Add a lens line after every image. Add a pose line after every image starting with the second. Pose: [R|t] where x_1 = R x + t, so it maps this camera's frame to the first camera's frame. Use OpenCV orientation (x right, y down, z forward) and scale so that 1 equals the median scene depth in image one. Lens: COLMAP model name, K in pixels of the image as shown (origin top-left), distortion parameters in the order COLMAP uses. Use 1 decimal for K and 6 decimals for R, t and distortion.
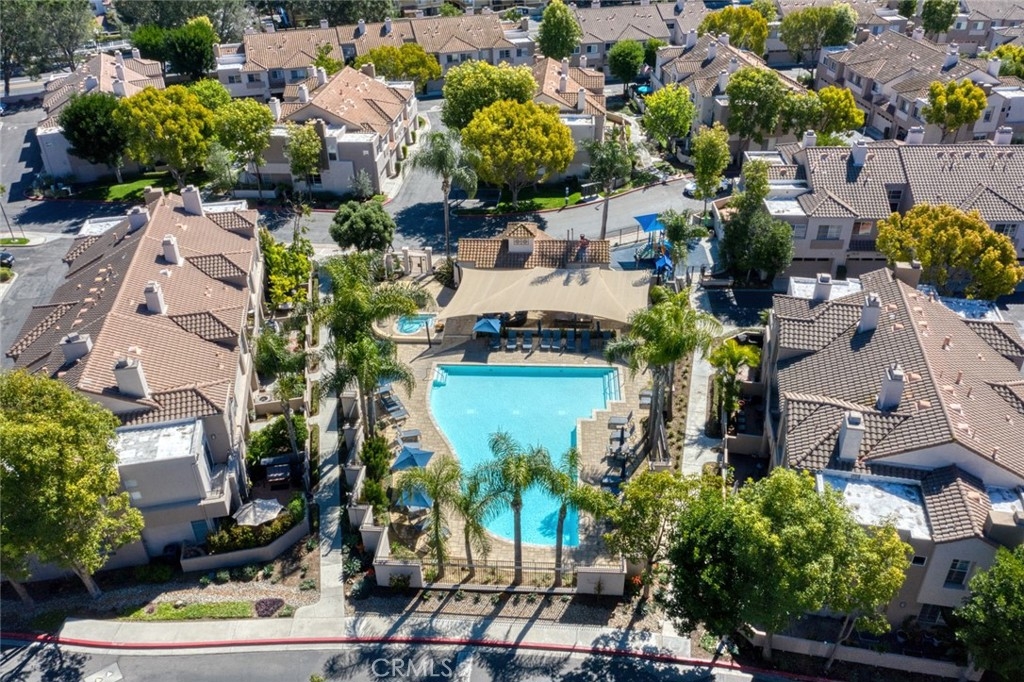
lens RADIAL K [[814.0, 0, 512.0], [0, 814.0, 341.0], [0, 0, 1]] dist [0.005347, 0.001089]
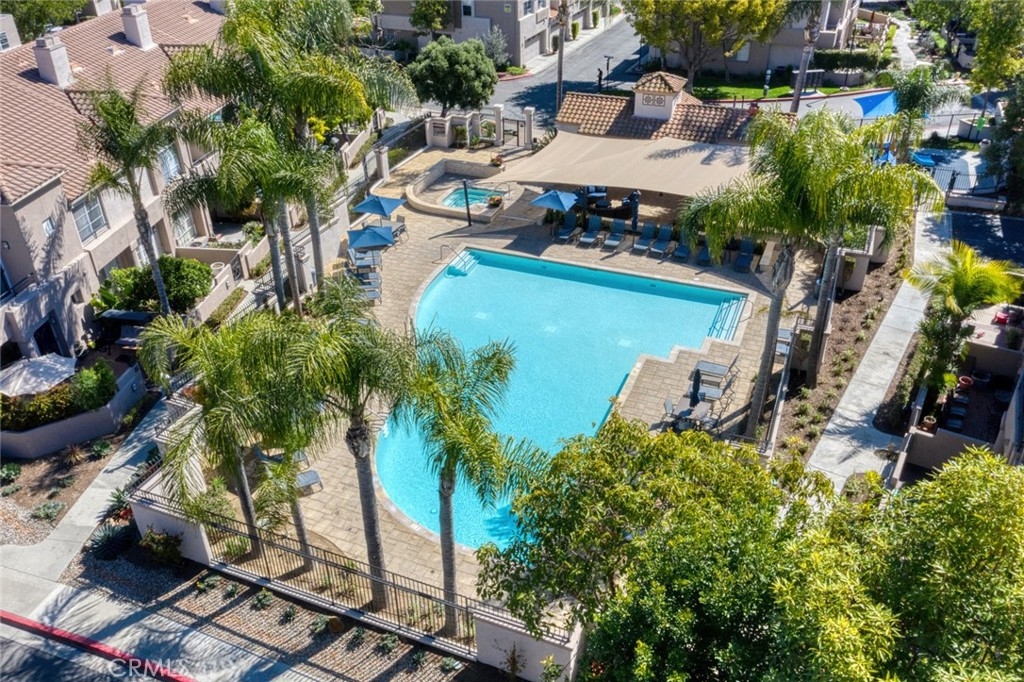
lens RADIAL K [[828.6, 0, 509.1], [0, 828.6, 341.2], [0, 0, 1]] dist [0.016108, -0.005355]
pose [[0.943103, 0.177542, -0.281132, 0.148126], [-0.176778, 0.983844, 0.028293, 0.083241], [0.281613, 0.023015, 0.959252, 0.404081]]
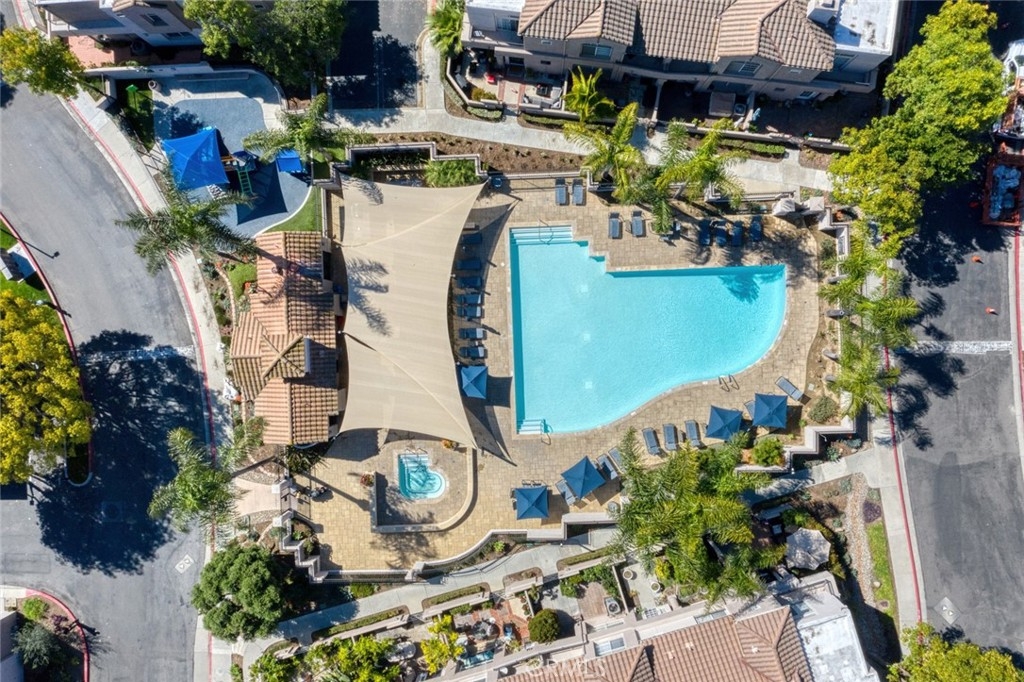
lens RADIAL K [[814.0, 0, 512.0], [0, 814.0, 341.0], [0, 0, 1]] dist [0.005347, 0.001089]
pose [[-0.093924, -0.995537, 0.009172, -0.000449], [0.558664, -0.045077, 0.828168, -0.735578], [-0.824059, 0.082909, 0.560404, 0.541638]]
